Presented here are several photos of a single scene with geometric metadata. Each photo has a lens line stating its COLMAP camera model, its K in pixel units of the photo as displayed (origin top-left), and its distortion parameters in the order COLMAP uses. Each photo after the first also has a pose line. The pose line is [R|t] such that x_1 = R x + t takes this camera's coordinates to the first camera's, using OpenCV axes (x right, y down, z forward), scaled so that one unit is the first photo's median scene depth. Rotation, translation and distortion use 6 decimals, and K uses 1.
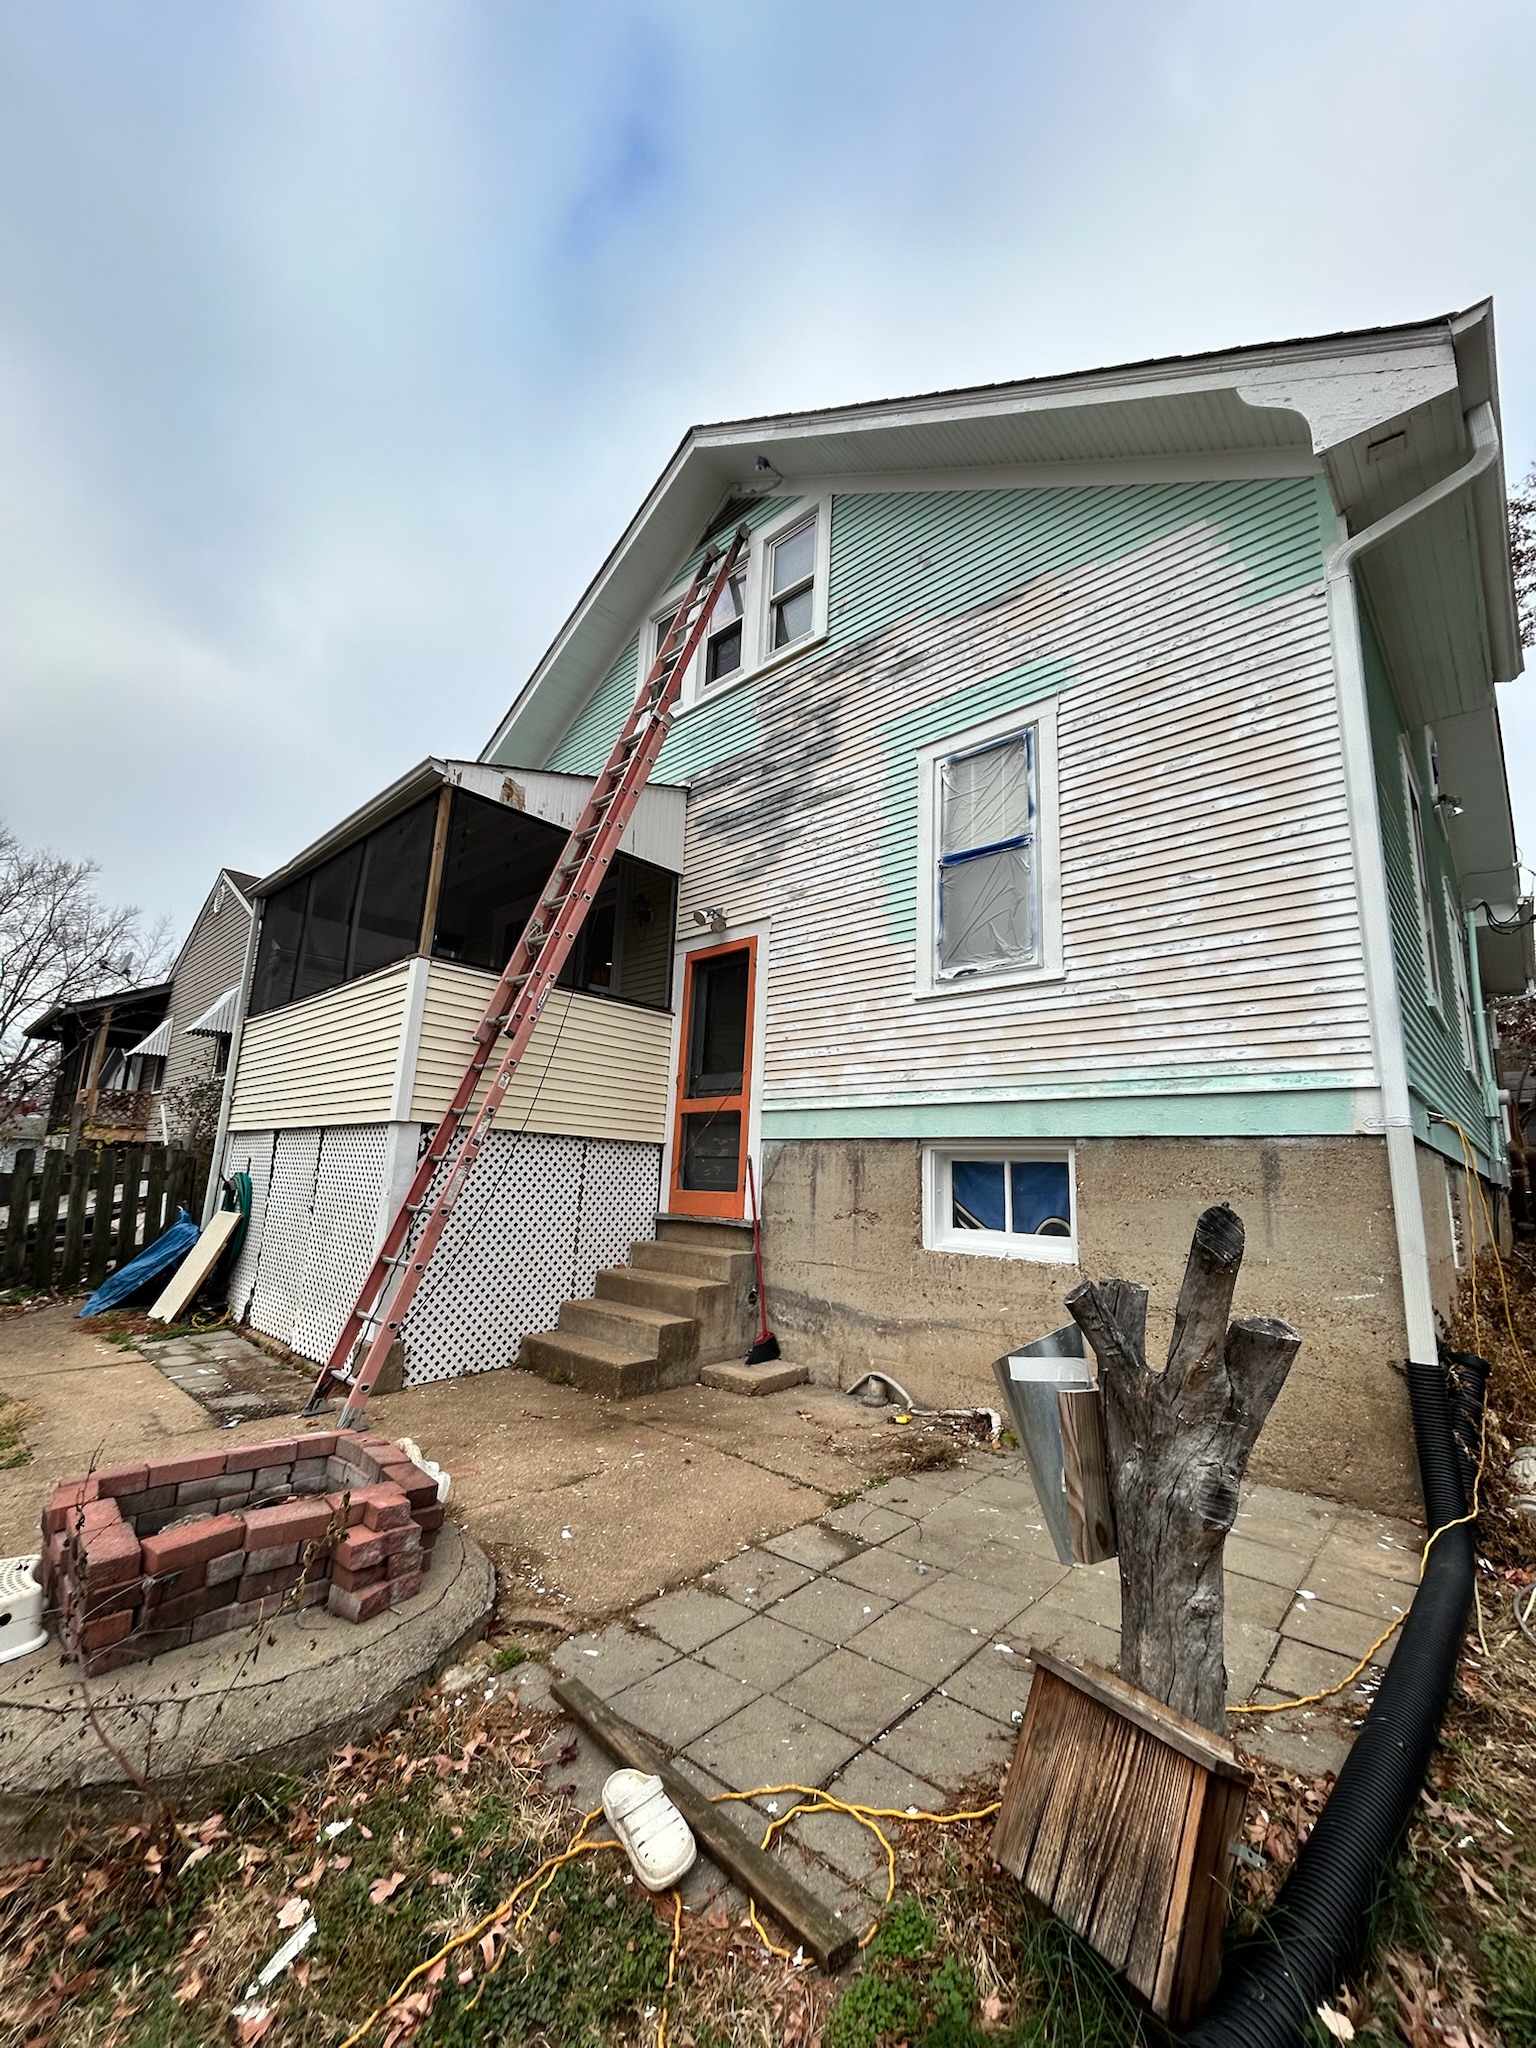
lens RADIAL K [[822.5, 0, 775.0], [0, 822.5, 1024.6], [0, 0, 1]] dist [-0.004494, 0.001449]
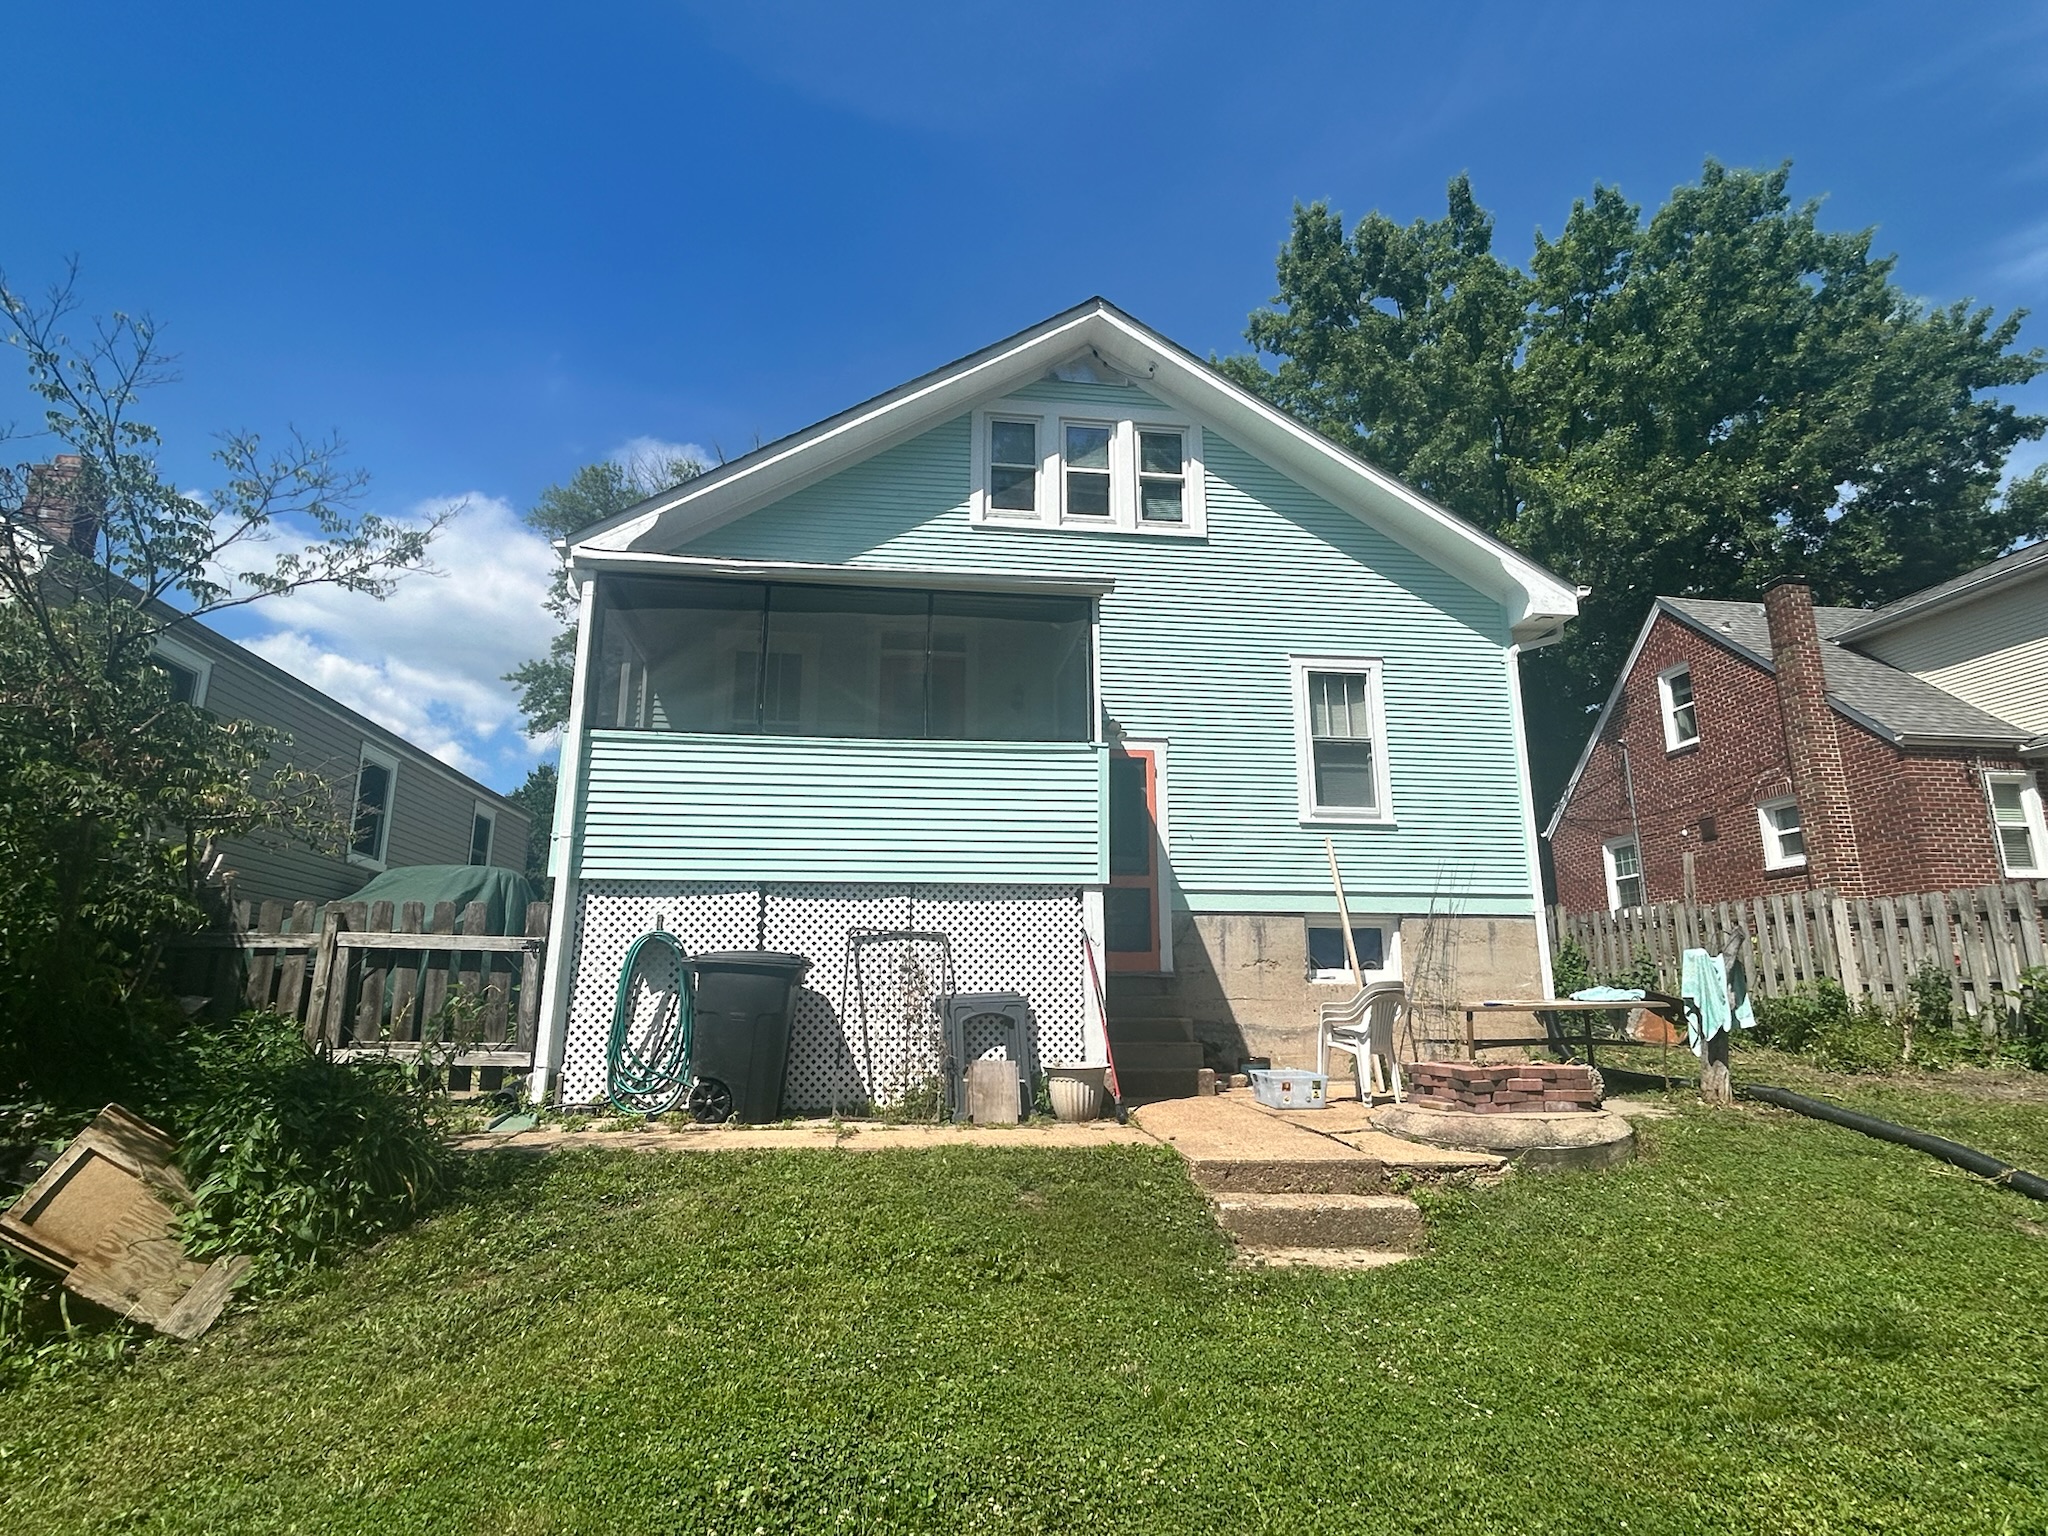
lens RADIAL K [[1077.9, 0, 1010.0], [0, 1077.9, 760.3], [0, 0, 1]] dist [0.002017, -0.000880]
pose [[0.644629, 0.134852, 0.752508, -1.636244], [-0.119463, 0.989996, -0.075074, 0.067346], [-0.755104, -0.041502, 0.654290, 0.085357]]
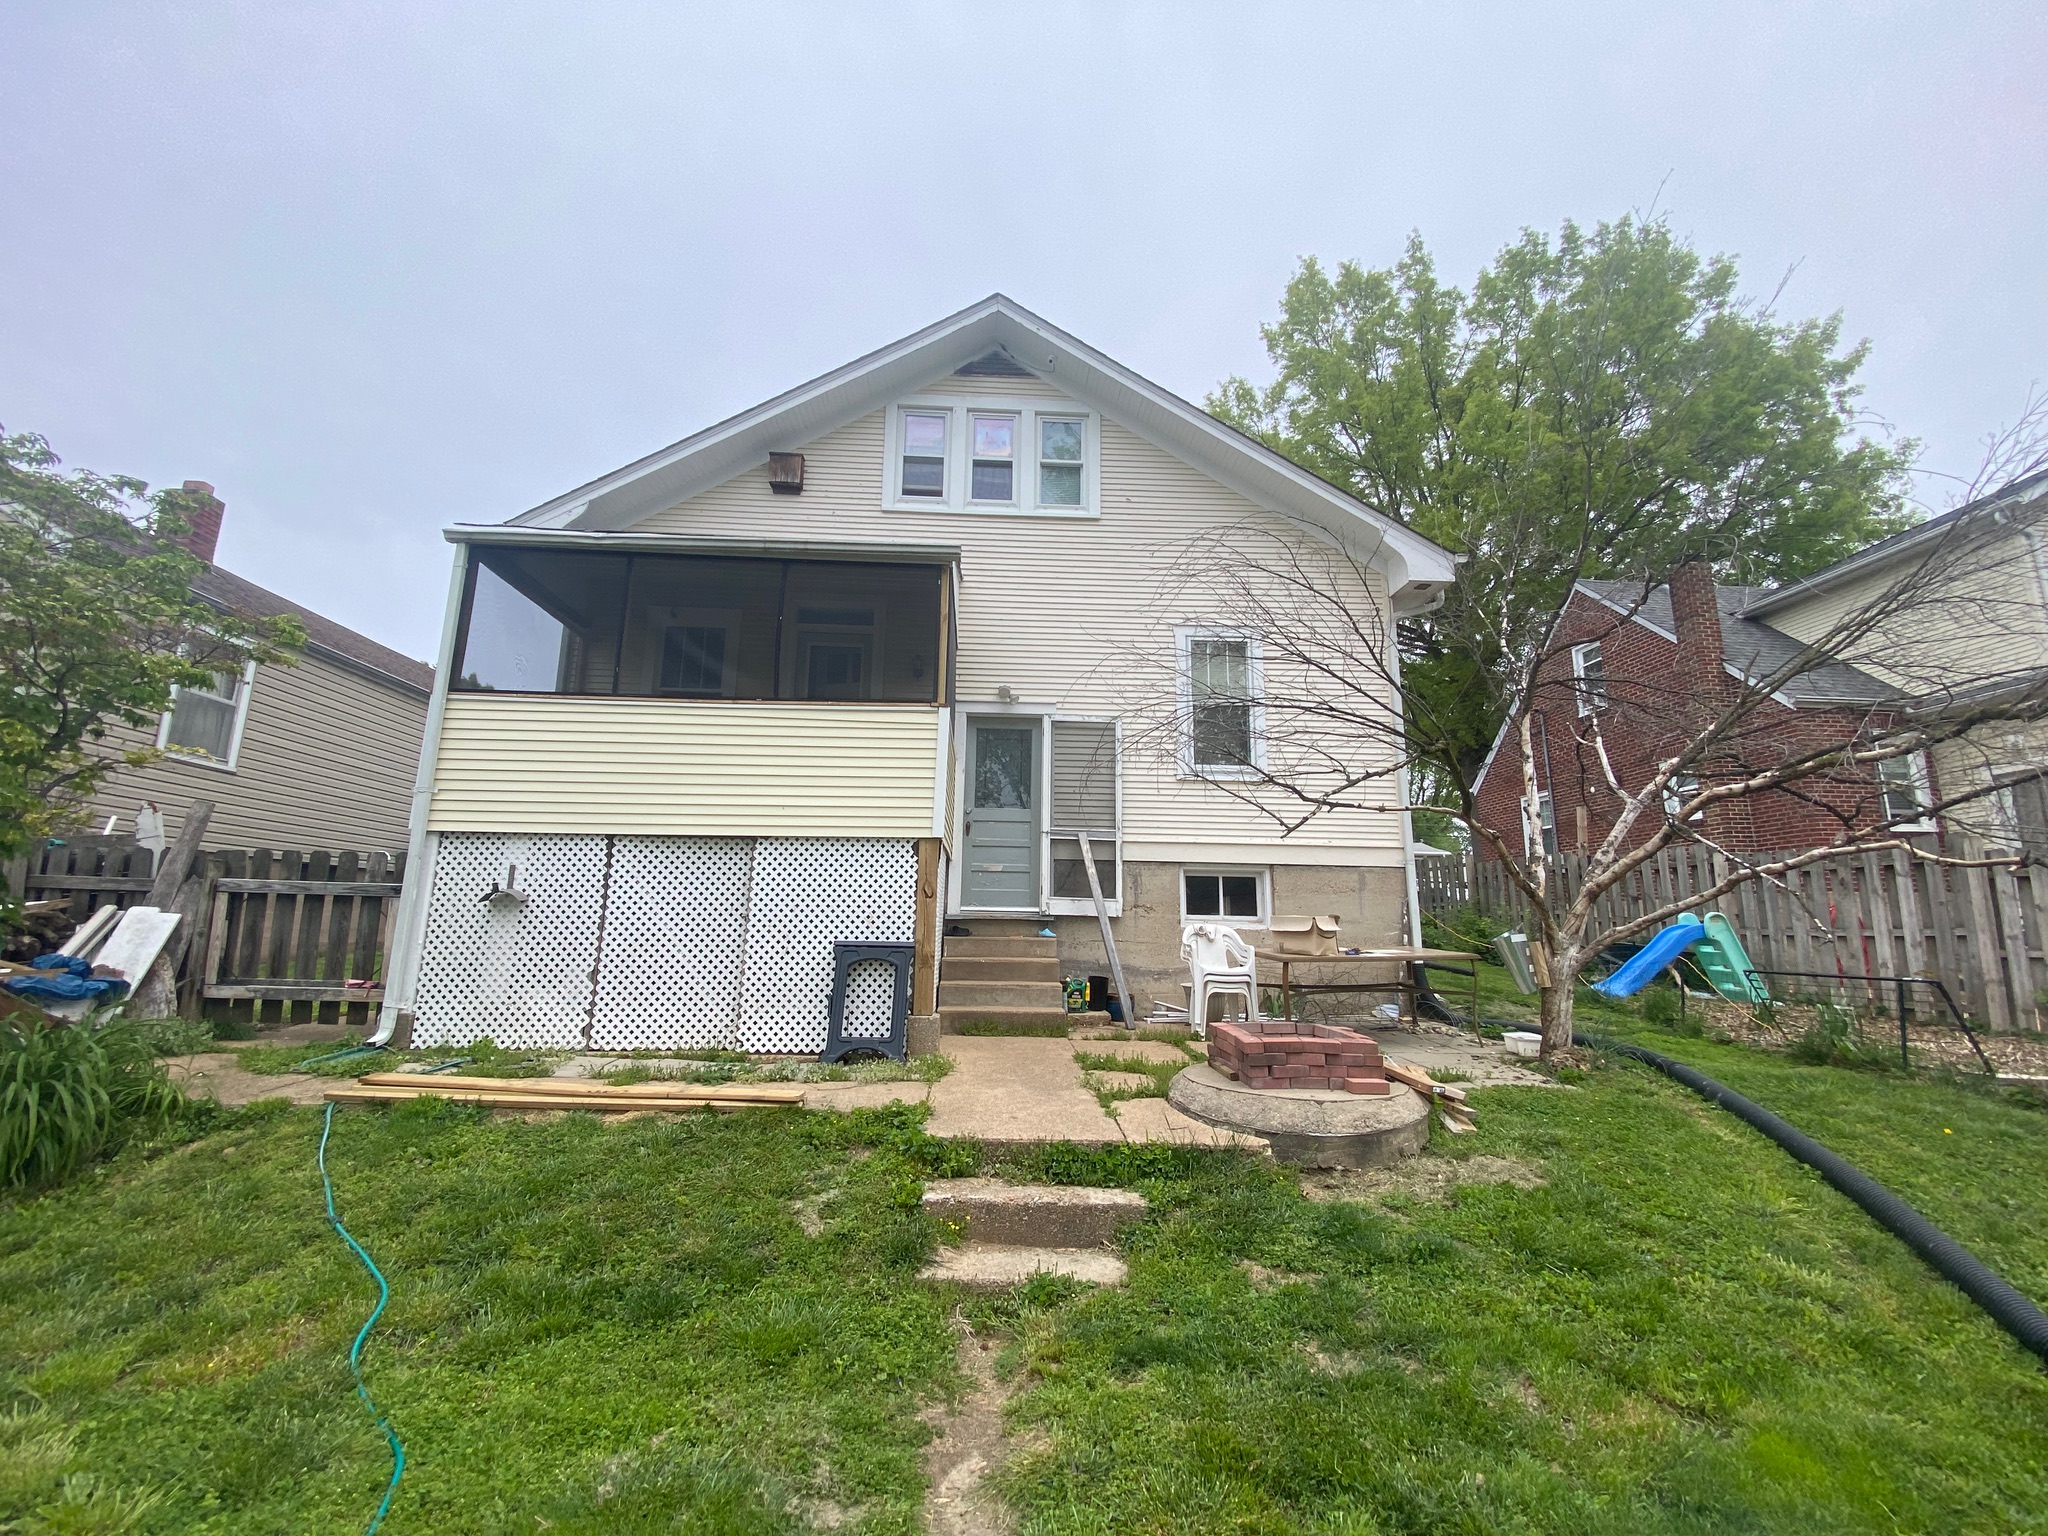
lens RADIAL K [[817.8, 0, 1019.2], [0, 817.8, 774.3], [0, 0, 1]] dist [0.015554, -0.000915]
pose [[0.700896, 0.099736, 0.706256, -1.170349], [-0.122790, 0.992265, -0.018267, 0.025877], [-0.702614, -0.073918, 0.707721, 0.052484]]
